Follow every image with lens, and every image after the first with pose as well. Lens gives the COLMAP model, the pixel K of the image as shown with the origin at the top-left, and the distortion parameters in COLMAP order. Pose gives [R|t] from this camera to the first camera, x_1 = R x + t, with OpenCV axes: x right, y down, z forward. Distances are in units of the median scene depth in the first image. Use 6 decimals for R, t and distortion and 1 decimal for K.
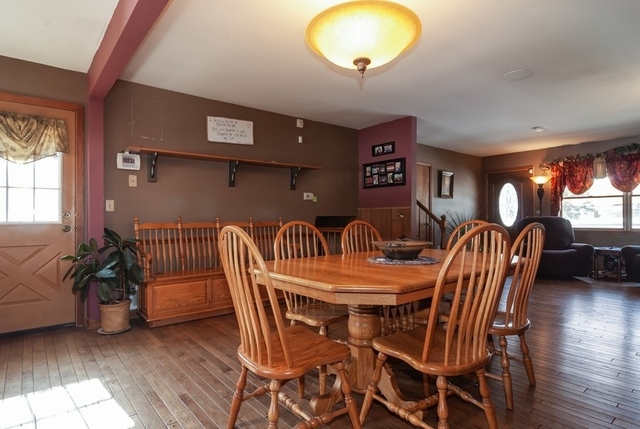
lens RADIAL K [[363.2, 0, 316.0], [0, 363.2, 214.6], [0, 0, 1]] dist [0.001623, 0.001019]
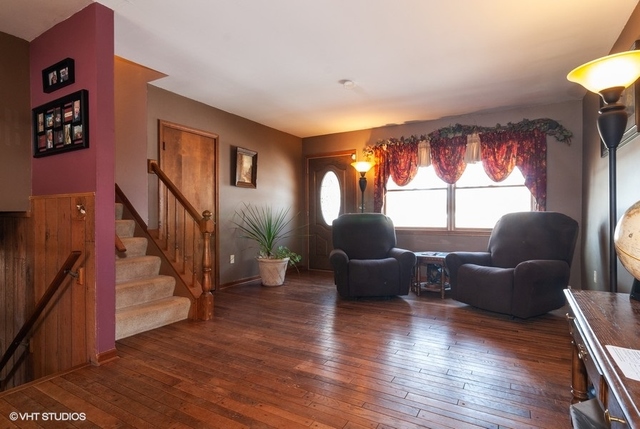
lens RADIAL K [[353.7, 0, 318.5], [0, 353.7, 214.7], [0, 0, 1]] dist [0.004290, 0.001807]
pose [[0.935849, 0.000073, 0.352402, 0.297467], [-0.003563, 0.999951, 0.009256, 0.002144], [-0.352384, -0.009918, 0.935803, 0.362409]]
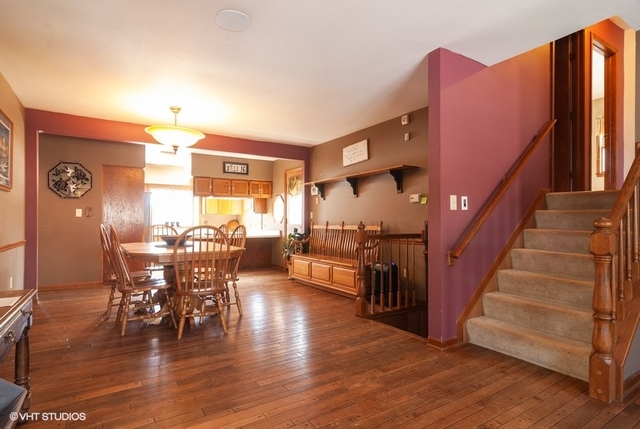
lens RADIAL K [[353.7, 0, 314.0], [0, 353.7, 215.9], [0, 0, 1]] dist [0.004290, 0.001807]
pose [[-0.151251, -0.009620, -0.988449, 0.702369], [0.011366, 0.999870, -0.011470, 0.000010], [0.988430, -0.012970, -0.151122, 0.725701]]
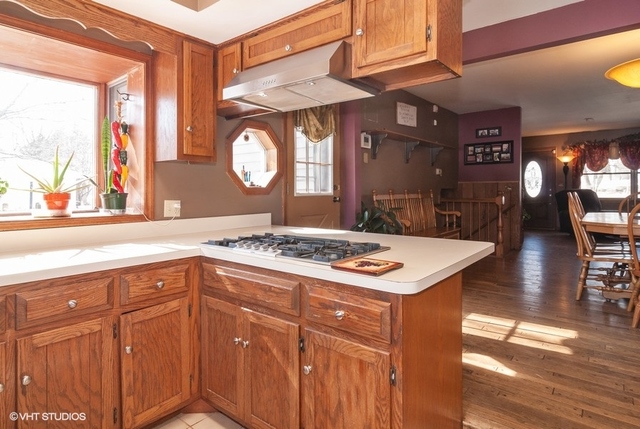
lens RADIAL K [[363.2, 0, 320.3], [0, 363.2, 189.5], [0, 0, 1]] dist [0.001623, 0.001019]
pose [[0.981493, -0.000519, 0.191499, -0.504756], [-0.000938, 0.999971, 0.007522, -0.000826], [-0.191497, -0.007562, 0.981464, -0.059360]]
